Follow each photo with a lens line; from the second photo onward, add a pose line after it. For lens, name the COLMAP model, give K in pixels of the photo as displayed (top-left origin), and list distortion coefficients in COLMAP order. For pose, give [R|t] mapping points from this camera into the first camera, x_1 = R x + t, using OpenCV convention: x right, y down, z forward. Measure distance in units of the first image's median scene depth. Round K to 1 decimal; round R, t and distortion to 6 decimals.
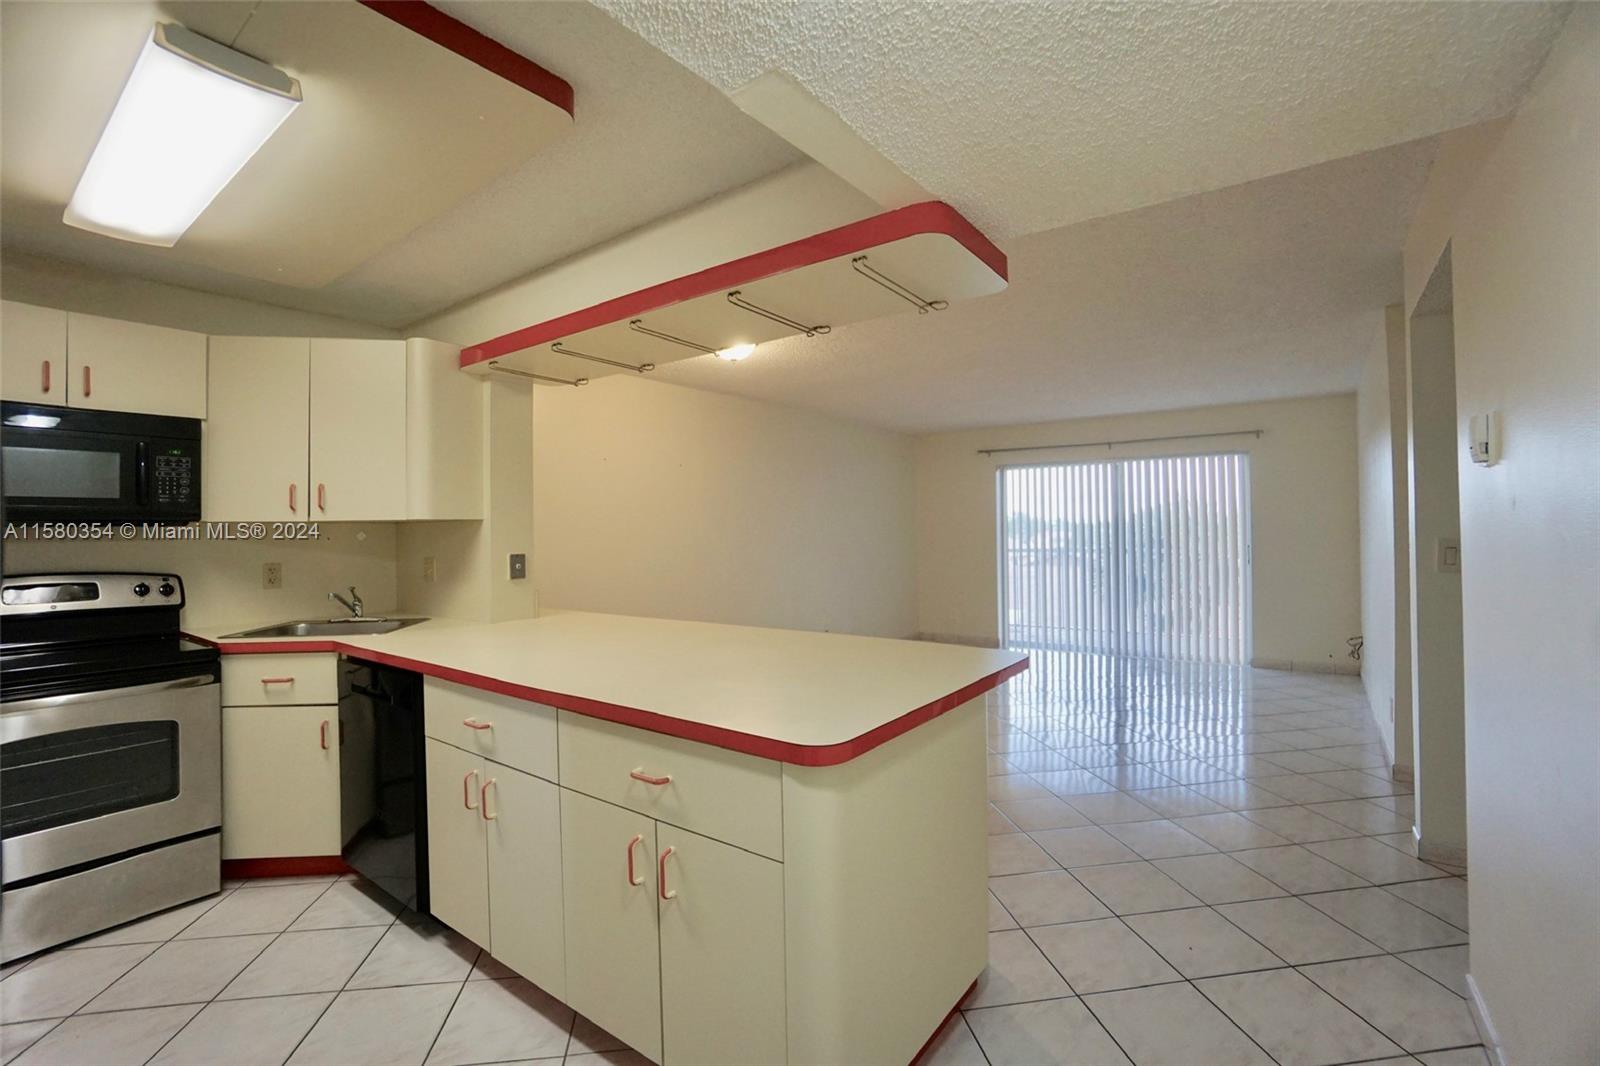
lens RADIAL K [[708.5, 0, 806.0], [0, 708.5, 535.2], [0, 0, 1]] dist [-0.045264, 0.001023]
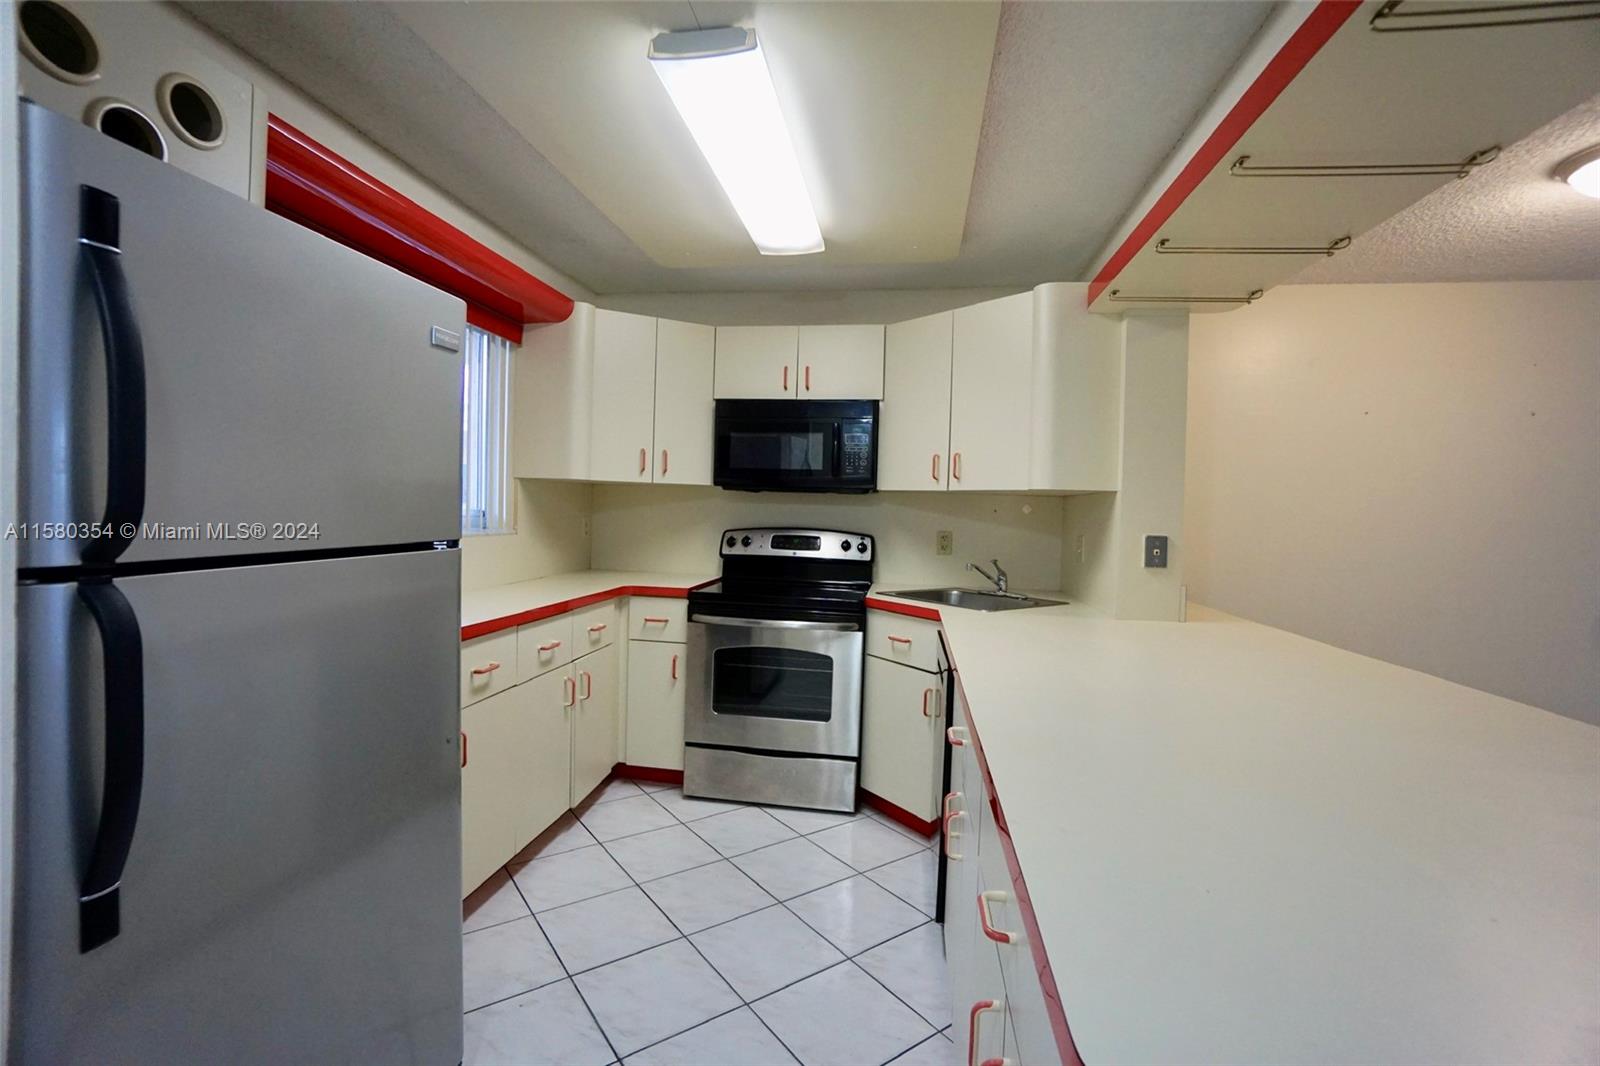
lens RADIAL K [[708.5, 0, 798.8], [0, 708.5, 531.1], [0, 0, 1]] dist [-0.045264, 0.001023]
pose [[0.453249, 0.053592, -0.889771, 0.113780], [-0.037222, 0.998458, 0.041178, 0.004815], [0.890606, 0.014455, 0.454545, 0.340012]]
